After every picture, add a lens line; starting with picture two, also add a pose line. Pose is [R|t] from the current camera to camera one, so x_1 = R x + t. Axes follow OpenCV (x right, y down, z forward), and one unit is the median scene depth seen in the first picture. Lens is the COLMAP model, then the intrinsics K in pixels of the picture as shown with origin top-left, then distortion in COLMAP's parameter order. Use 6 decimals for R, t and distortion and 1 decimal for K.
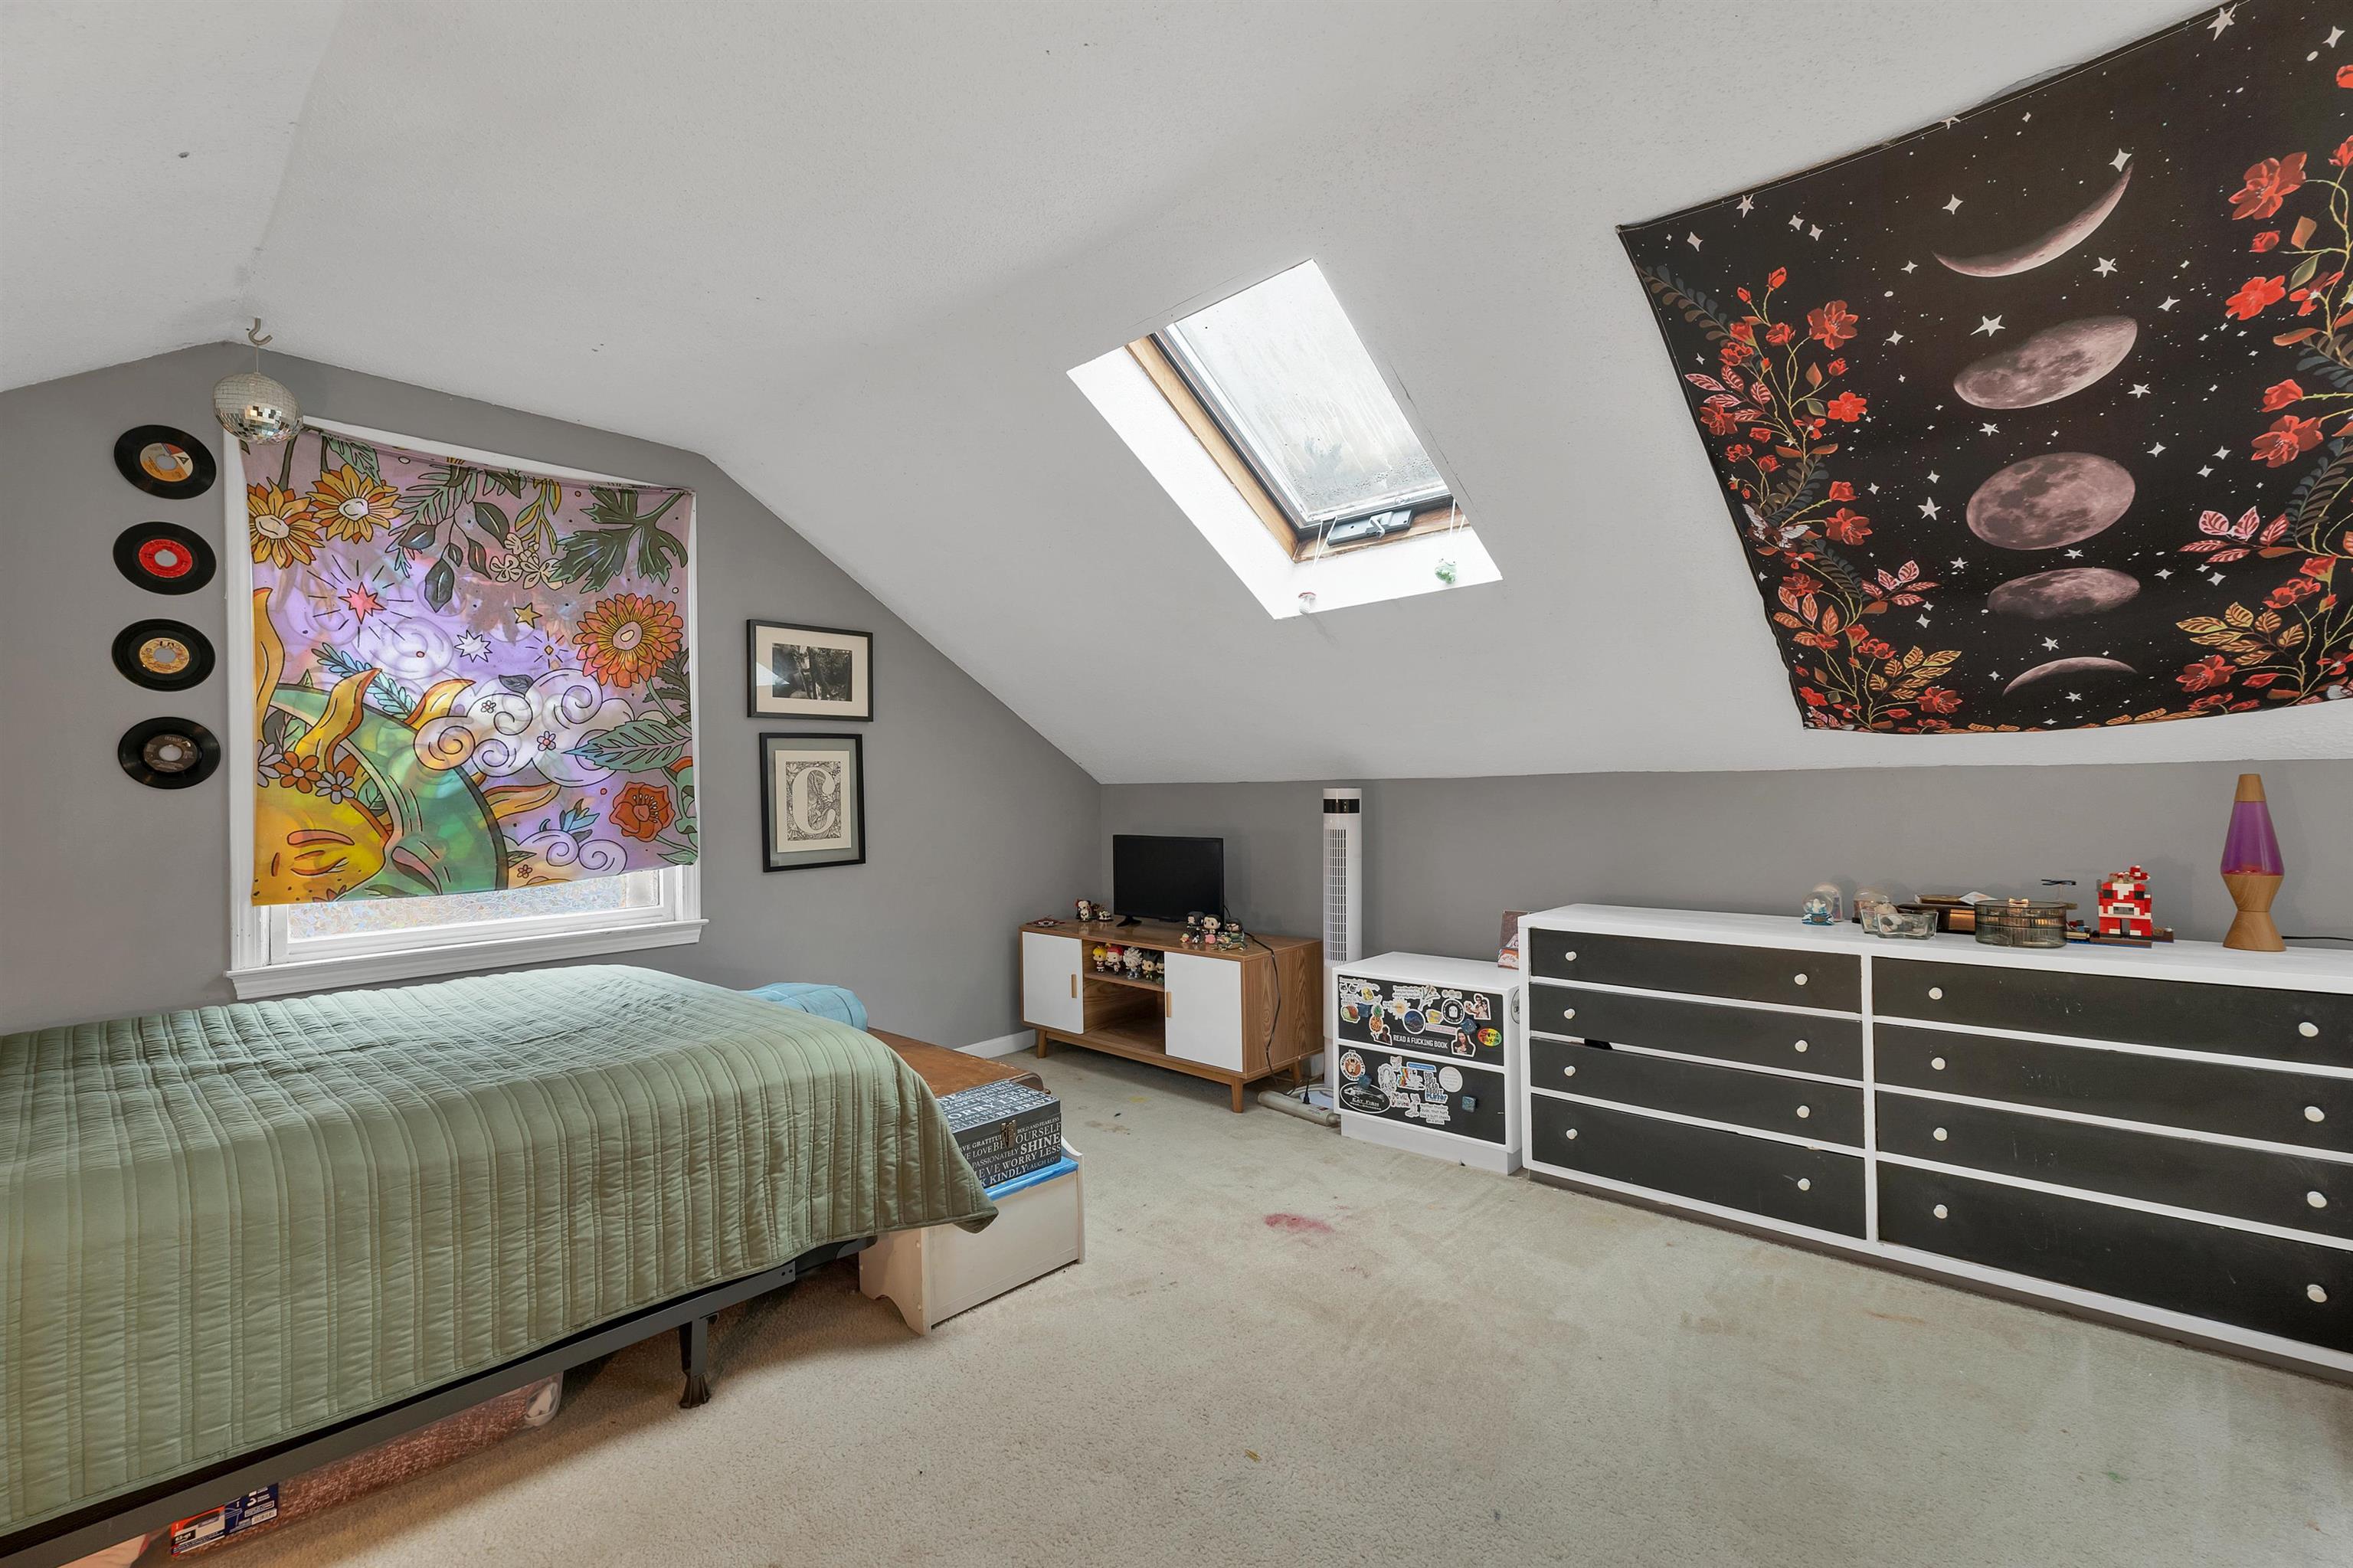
lens RADIAL K [[1002.8, 0, 1176.5], [0, 1002.8, 784.0], [0, 0, 1]] dist [0.001943, 0.000413]
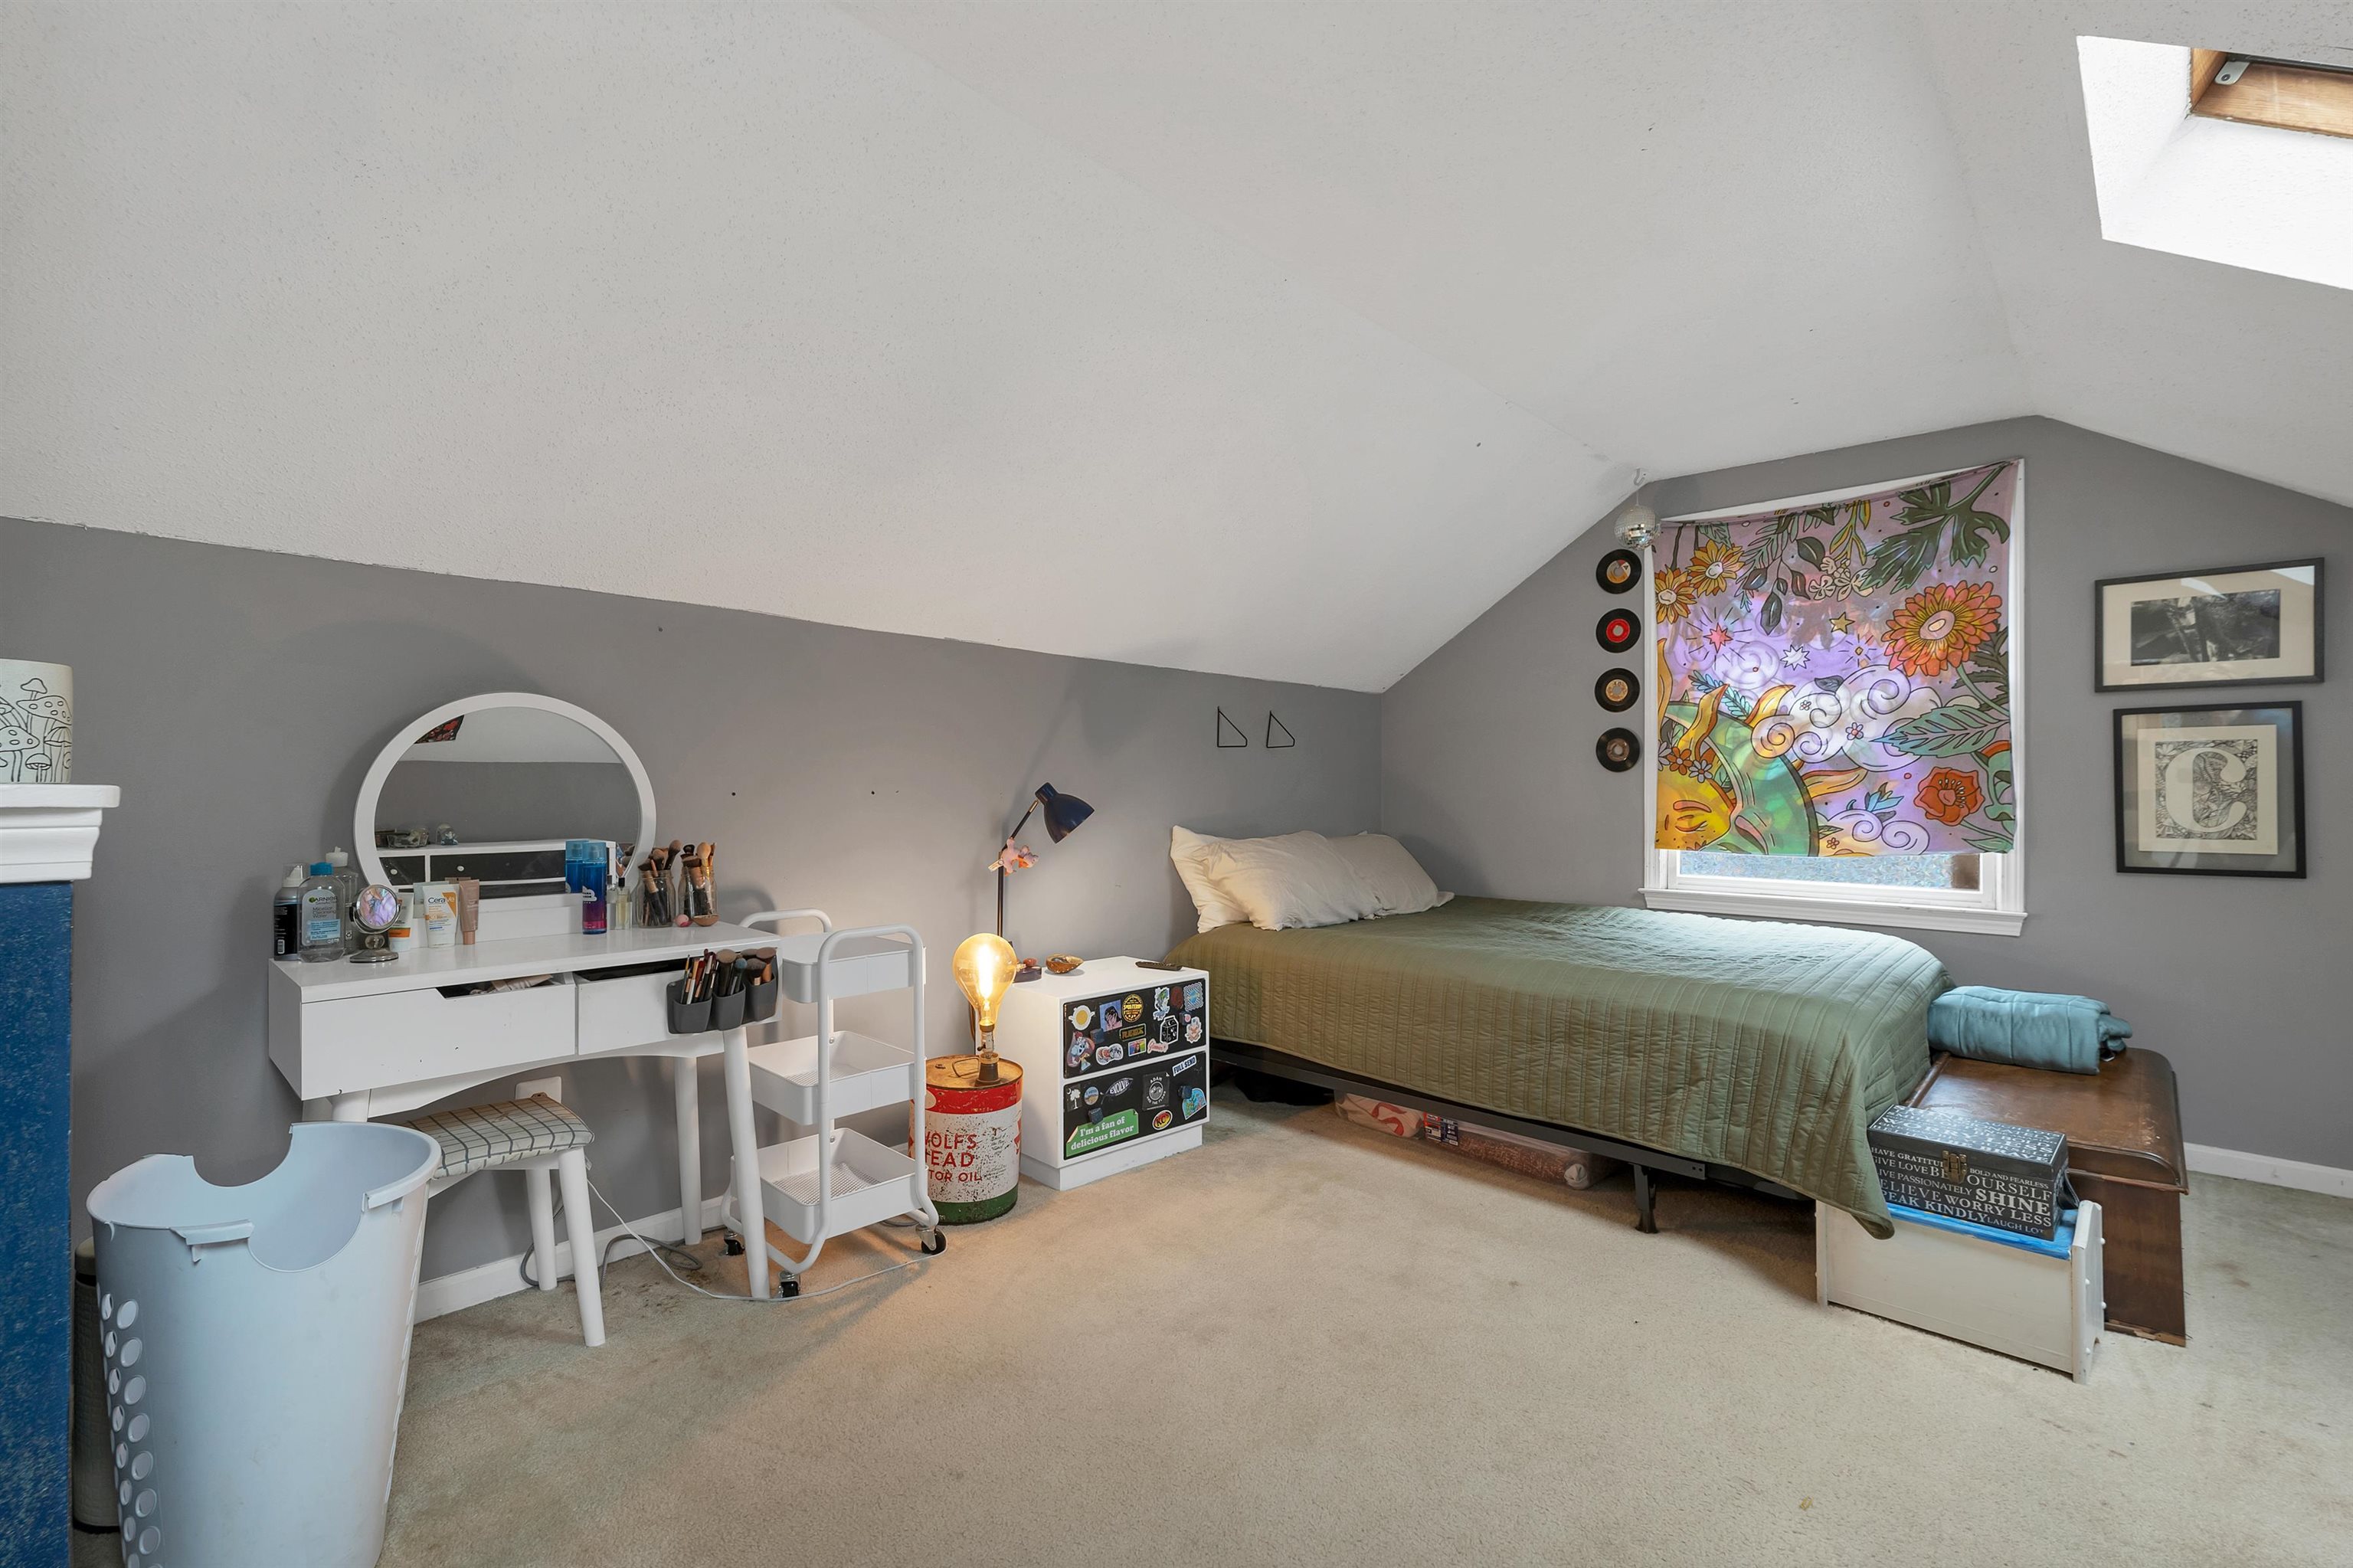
lens RADIAL K [[1030.9, 0, 1170.7], [0, 1030.9, 784.8], [0, 0, 1]] dist [-0.000308, -0.000081]
pose [[-0.003970, 0.019973, -0.999793, 0.566254], [0.003984, 0.999793, 0.019957, -0.008791], [0.999984, -0.003904, -0.004049, 0.233846]]
